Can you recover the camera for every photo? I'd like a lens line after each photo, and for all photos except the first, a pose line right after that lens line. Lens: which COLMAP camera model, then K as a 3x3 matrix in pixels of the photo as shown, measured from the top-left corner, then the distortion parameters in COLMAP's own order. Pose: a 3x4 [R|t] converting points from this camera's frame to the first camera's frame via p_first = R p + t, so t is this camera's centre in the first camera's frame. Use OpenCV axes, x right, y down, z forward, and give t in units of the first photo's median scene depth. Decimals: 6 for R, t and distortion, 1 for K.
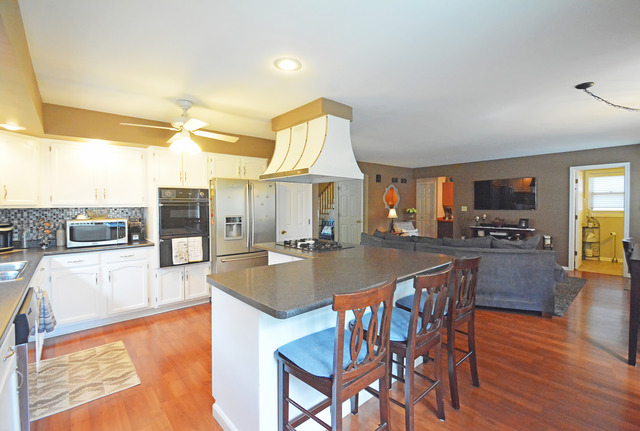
lens RADIAL K [[290.3, 0, 321.8], [0, 290.3, 211.3], [0, 0, 1]] dist [-0.020844, -0.000962]
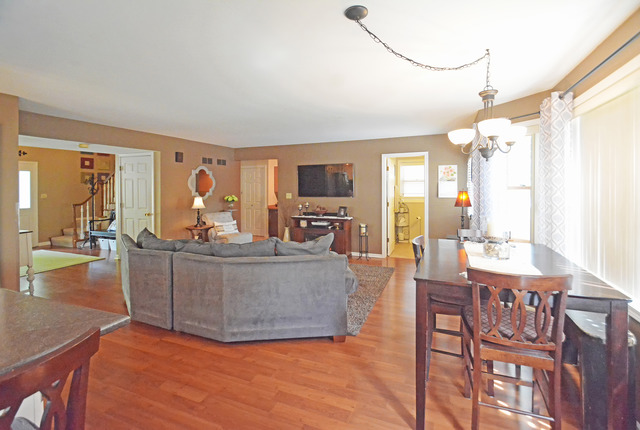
lens RADIAL K [[290.3, 0, 317.4], [0, 290.3, 193.2], [0, 0, 1]] dist [-0.020844, -0.000962]
pose [[0.902902, -0.002661, 0.429838, 0.203647], [0.006423, 0.999953, -0.007303, -0.011078], [-0.429798, 0.009354, 0.902877, 0.162989]]
